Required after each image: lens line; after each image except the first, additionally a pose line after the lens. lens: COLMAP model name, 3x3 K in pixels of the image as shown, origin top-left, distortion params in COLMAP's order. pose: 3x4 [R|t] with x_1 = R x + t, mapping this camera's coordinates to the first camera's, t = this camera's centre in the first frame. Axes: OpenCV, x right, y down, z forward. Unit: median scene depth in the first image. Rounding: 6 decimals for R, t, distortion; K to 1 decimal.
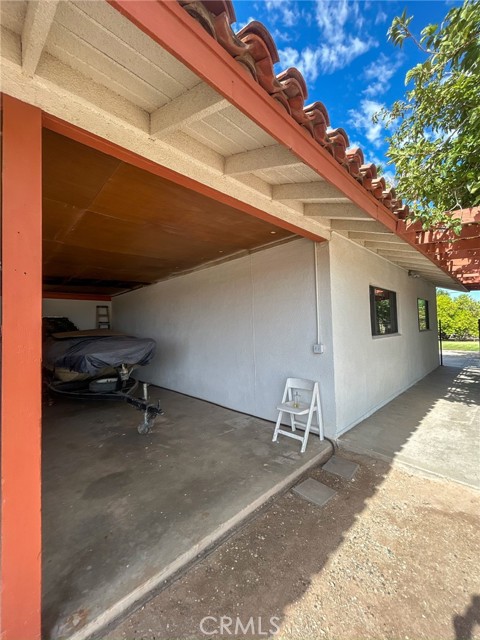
lens RADIAL K [[259.6, 0, 243.7], [0, 259.6, 316.5], [0, 0, 1]] dist [0.000156, 0.000007]
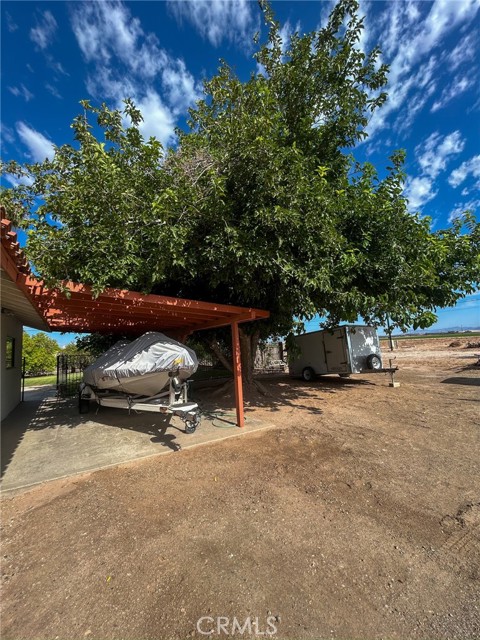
lens RADIAL K [[259.6, 0, 240.9], [0, 259.6, 317.3], [0, 0, 1]] dist [0.000156, 0.000007]
pose [[0.197847, 0.121947, 0.972618, -0.189382], [0.012253, 0.991846, -0.126850, -0.006417], [-0.980156, 0.037014, 0.194740, -0.119585]]
